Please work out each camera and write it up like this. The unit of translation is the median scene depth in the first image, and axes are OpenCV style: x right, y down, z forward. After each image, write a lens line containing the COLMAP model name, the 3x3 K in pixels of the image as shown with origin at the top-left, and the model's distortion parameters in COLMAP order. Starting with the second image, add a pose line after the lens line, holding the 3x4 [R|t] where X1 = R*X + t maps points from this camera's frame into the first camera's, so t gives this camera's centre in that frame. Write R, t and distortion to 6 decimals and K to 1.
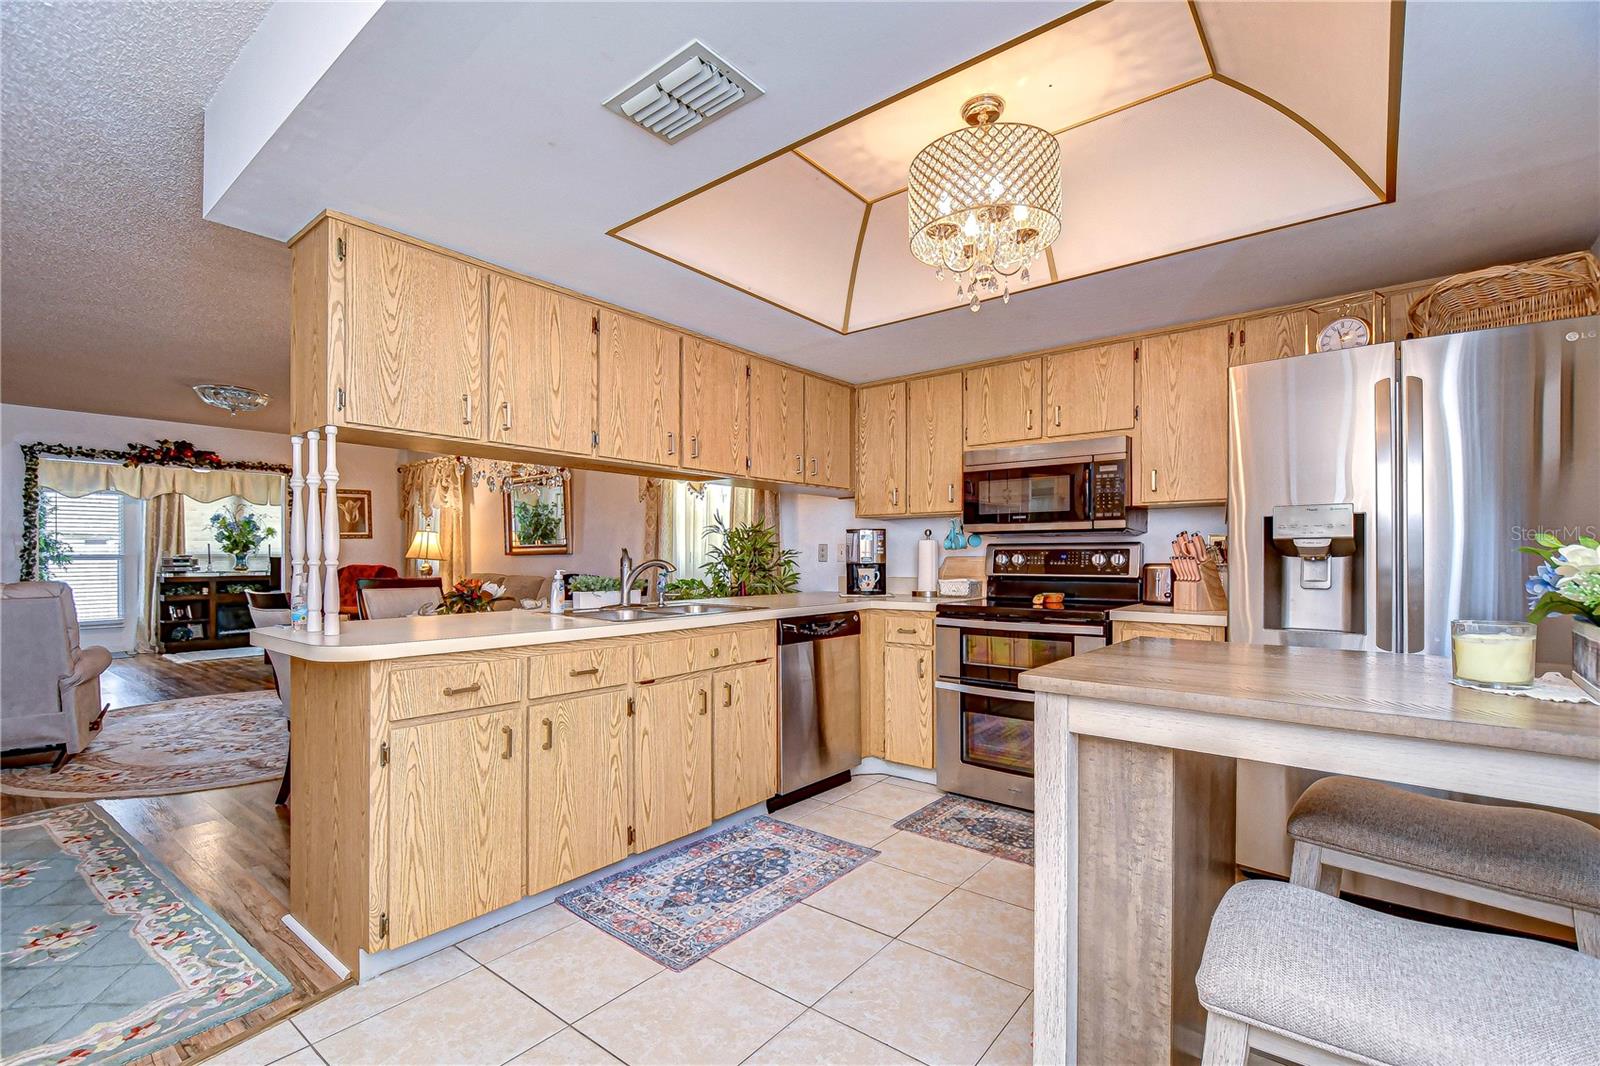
lens RADIAL K [[707.0, 0, 800.4], [0, 707.0, 556.1], [0, 0, 1]] dist [0.003694, -0.007157]
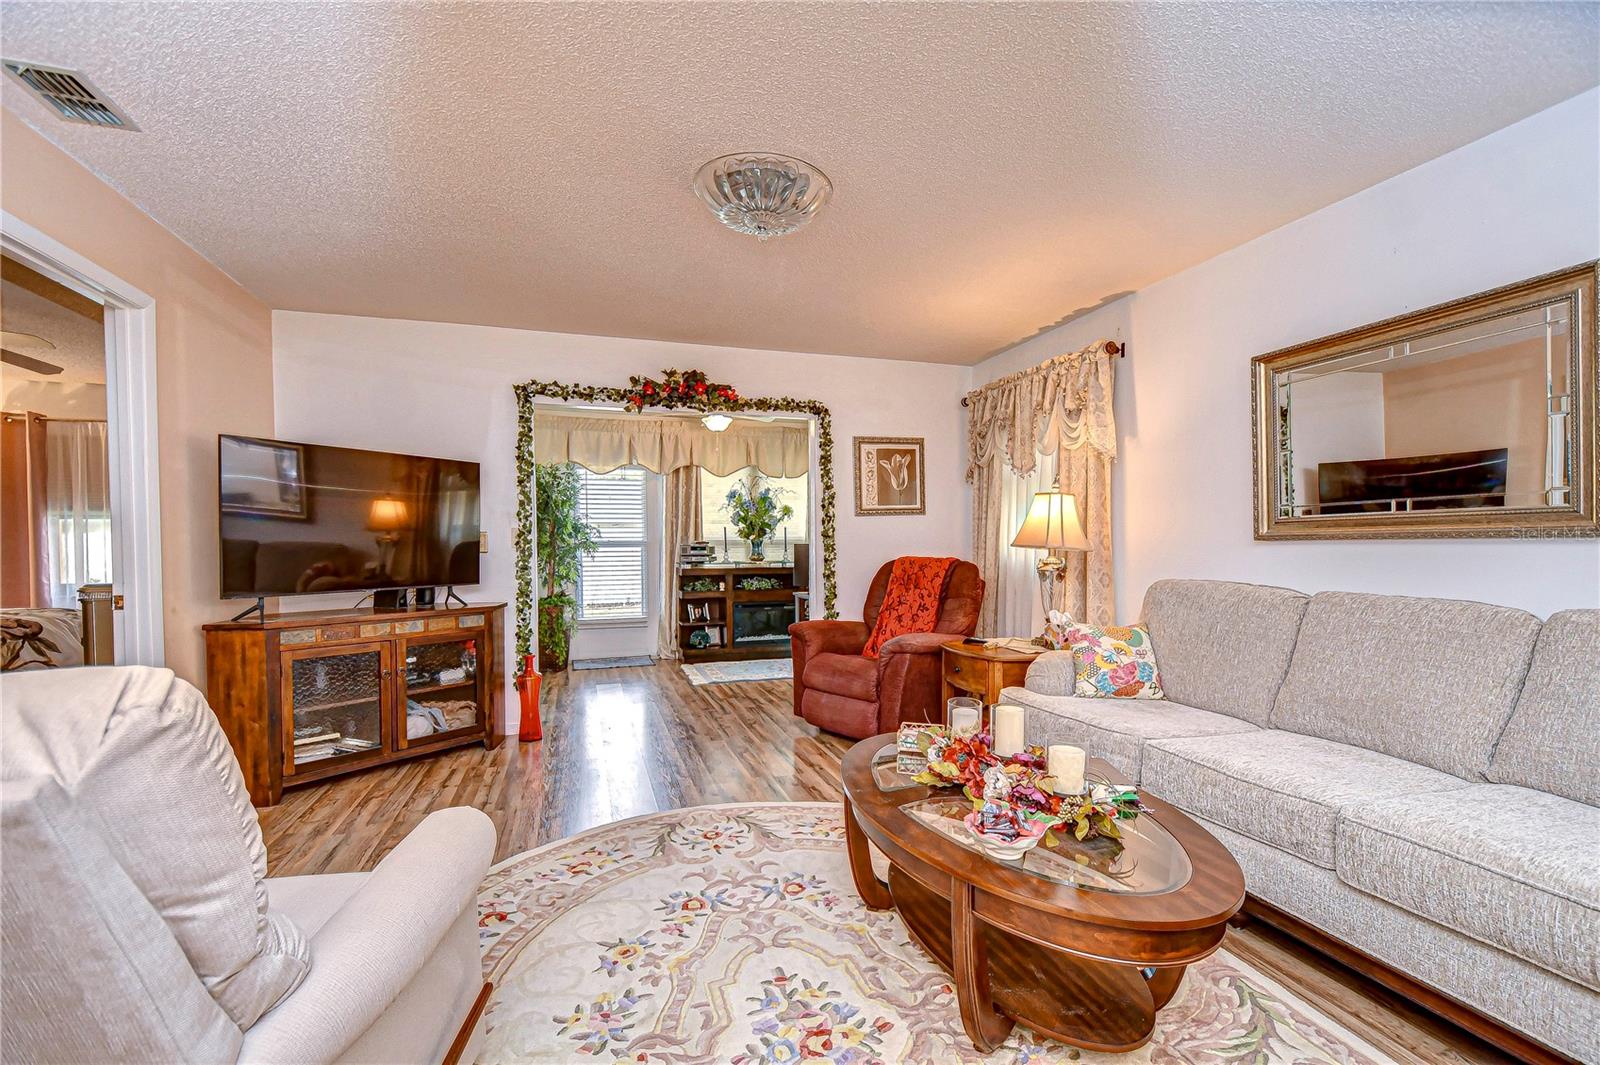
lens RADIAL K [[694.0, 0, 802.6], [0, 694.0, 560.3], [0, 0, 1]] dist [0.006387, -0.007568]
pose [[0.832001, 0.013173, -0.554618, -0.842082], [0.001957, 0.999642, 0.026678, -0.001821], [0.554771, -0.023282, 0.831677, 1.011446]]
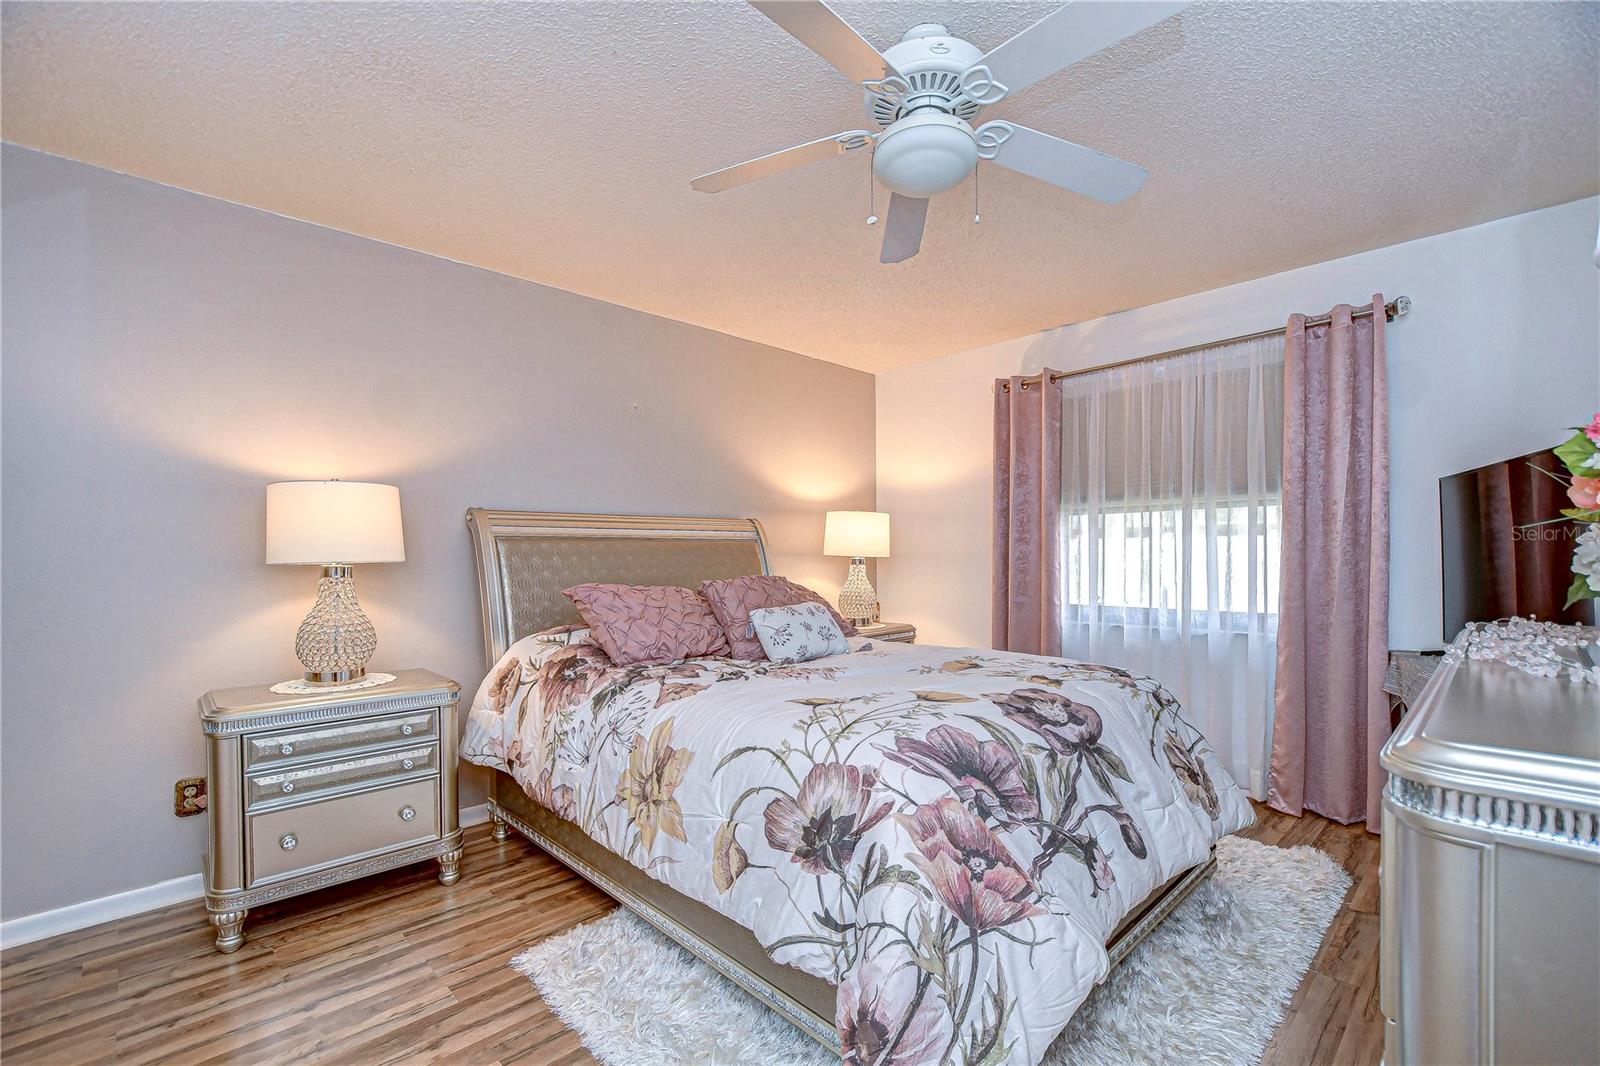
lens RADIAL K [[700.9, 0, 775.8], [0, 700.9, 565.7], [0, 0, 1]] dist [0.000575, -0.000167]
pose [[-0.170162, 0.020263, -0.985208, -1.938812], [0.010365, 0.999770, 0.018772, -0.001008], [0.985362, -0.007017, -0.170332, 1.102821]]
